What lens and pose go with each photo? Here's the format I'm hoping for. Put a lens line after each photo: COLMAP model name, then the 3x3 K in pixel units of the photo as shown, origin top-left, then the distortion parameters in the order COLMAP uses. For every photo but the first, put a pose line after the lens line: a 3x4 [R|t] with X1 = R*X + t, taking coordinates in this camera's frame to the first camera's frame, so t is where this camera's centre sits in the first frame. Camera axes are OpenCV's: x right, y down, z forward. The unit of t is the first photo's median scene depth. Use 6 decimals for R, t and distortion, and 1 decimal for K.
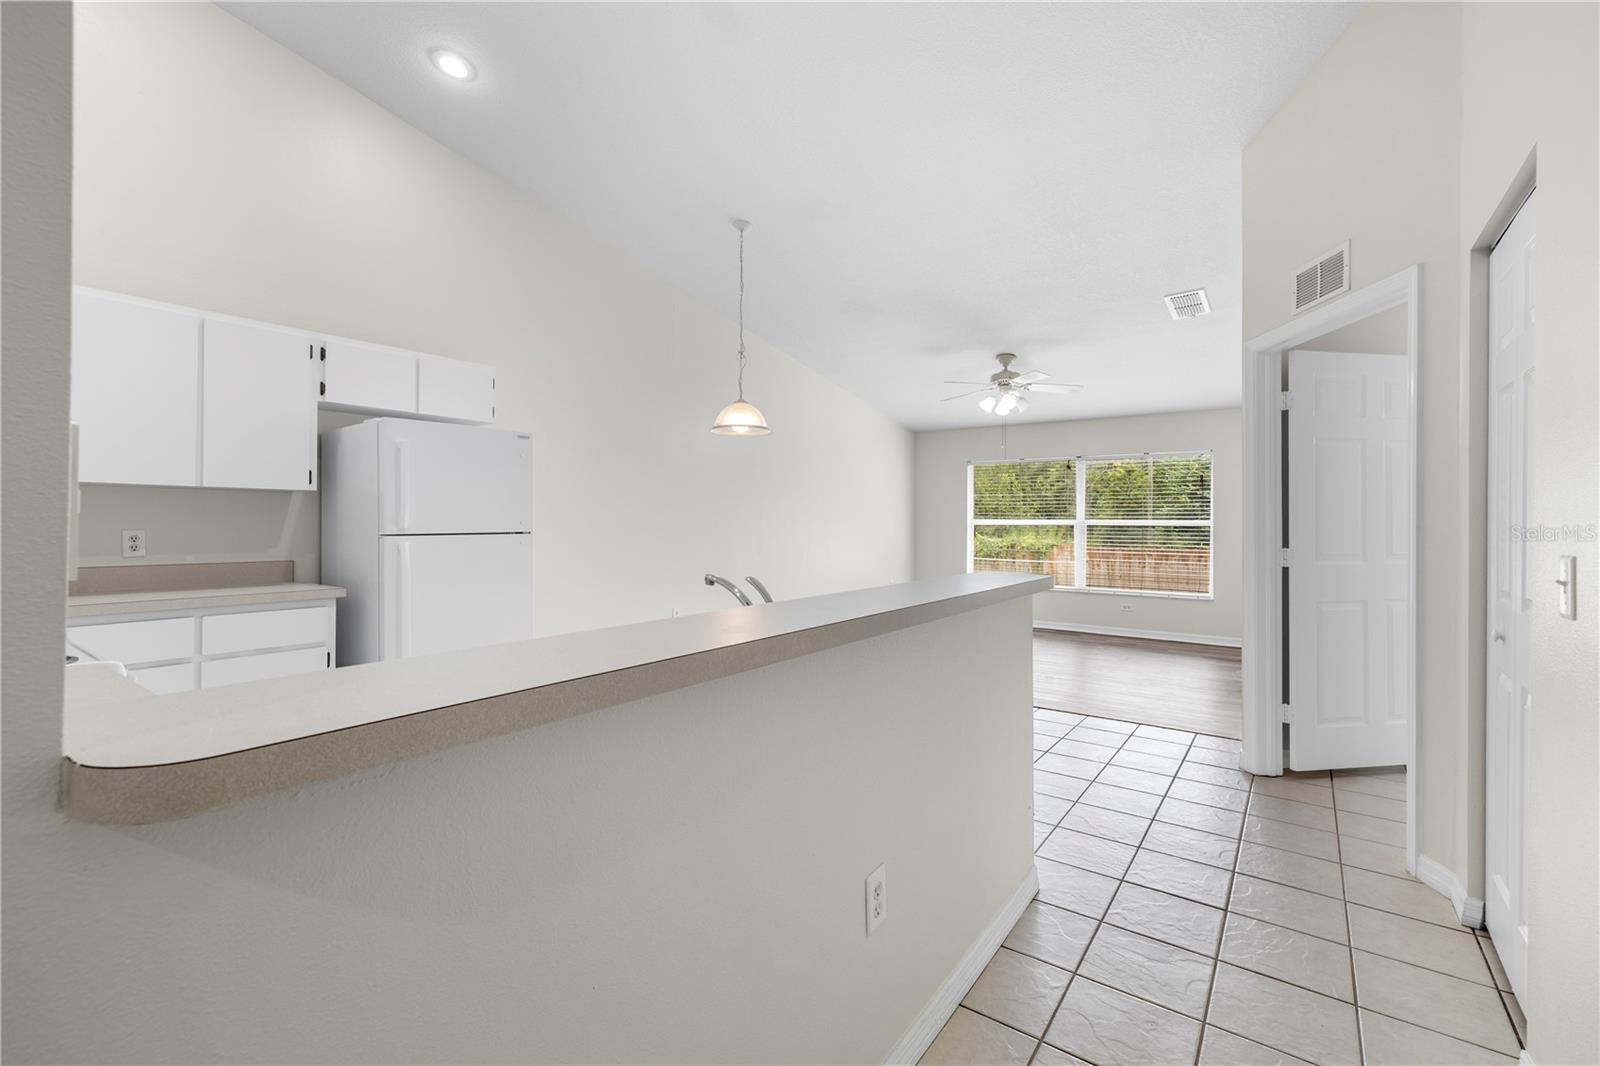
lens RADIAL K [[687.4, 0, 792.2], [0, 687.4, 520.5], [0, 0, 1]] dist [-0.000110, 0.000155]
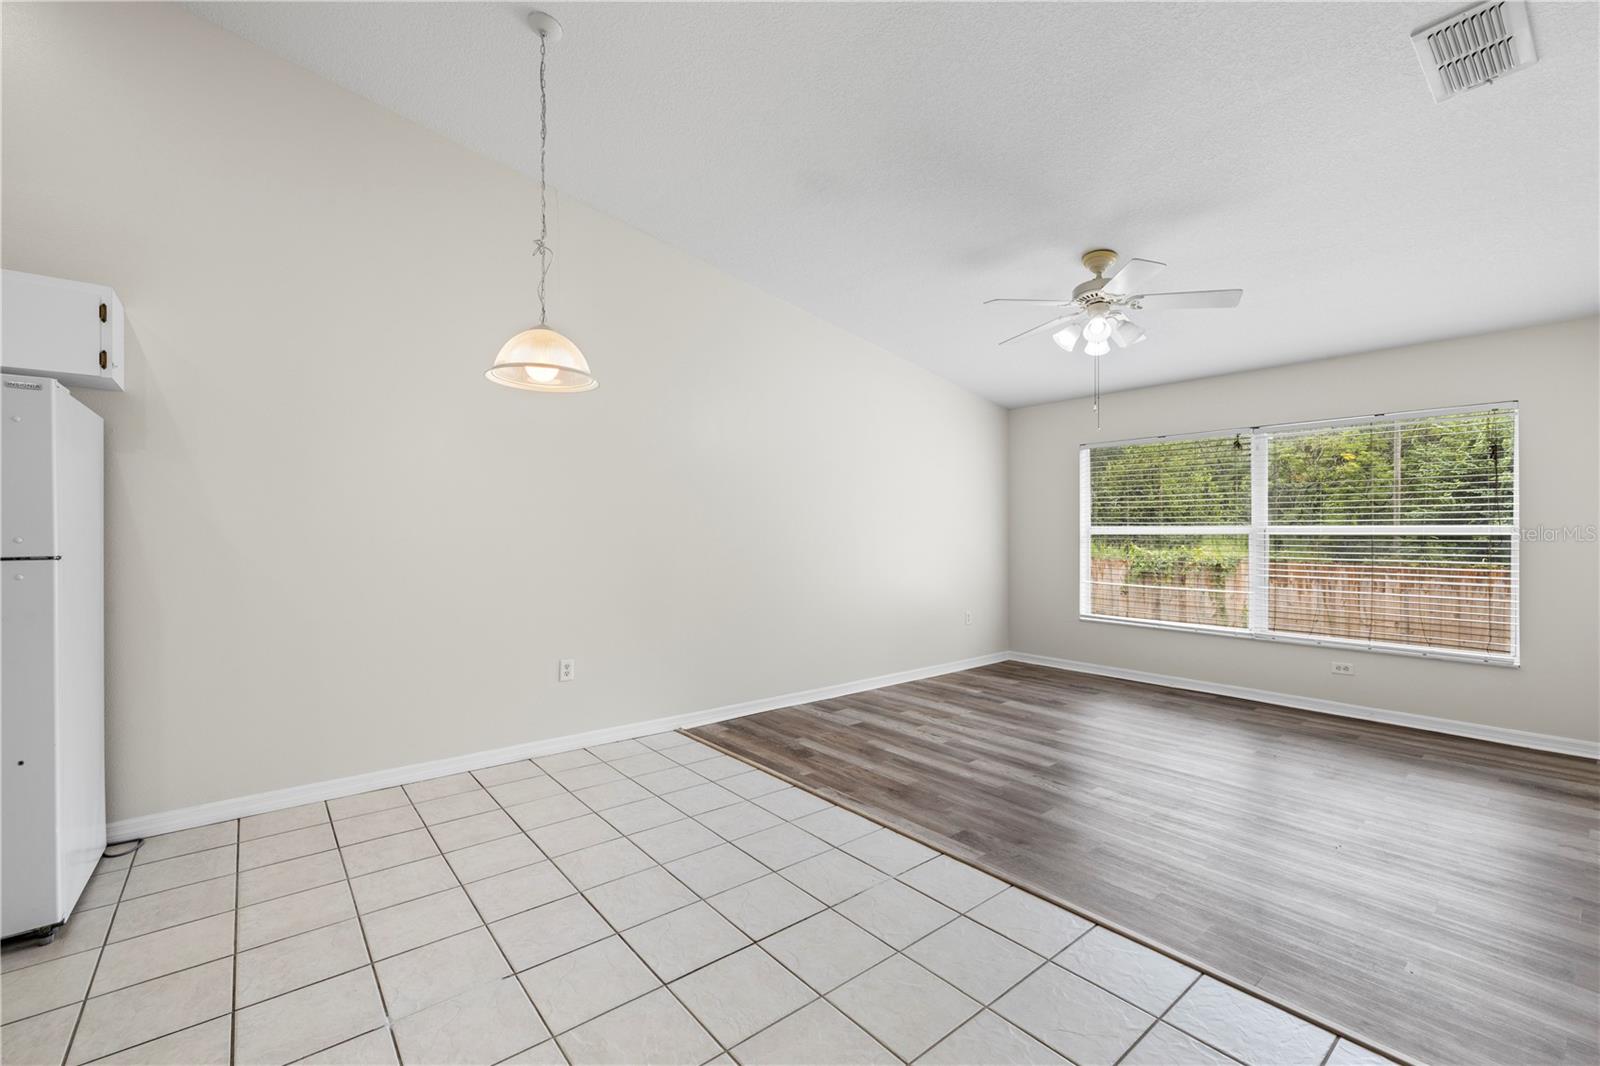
lens RADIAL K [[673.8, 0, 798.4], [0, 673.8, 533.0], [0, 0, 1]] dist [0.001334, 0.000246]
pose [[0.969458, -0.006440, -0.245172, 0.199456], [0.007428, 0.999968, 0.003107, 0.000461], [0.245144, -0.004833, 0.969475, 0.361991]]
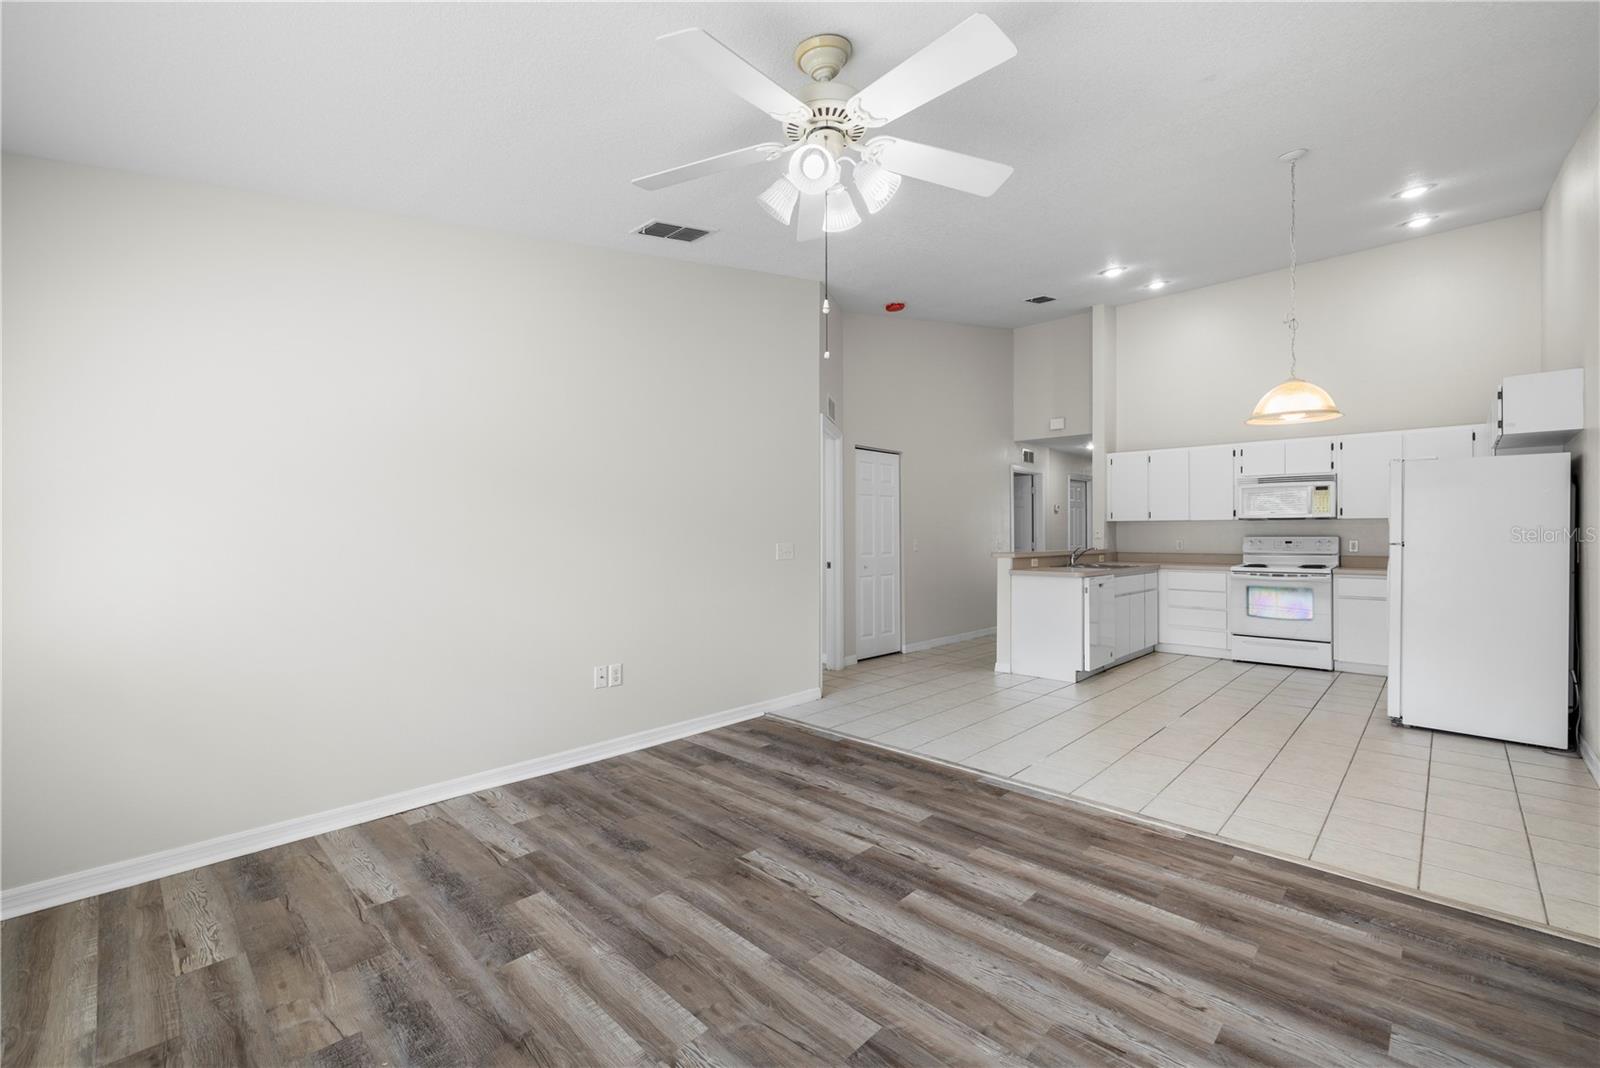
lens RADIAL K [[673.8, 0, 798.4], [0, 673.8, 534.0], [0, 0, 1]] dist [0.001334, 0.000246]
pose [[-0.991251, -0.005823, 0.131862, 0.278598], [-0.005966, 0.999982, -0.000693, 0.005196], [-0.131855, -0.001474, -0.991268, 1.333950]]
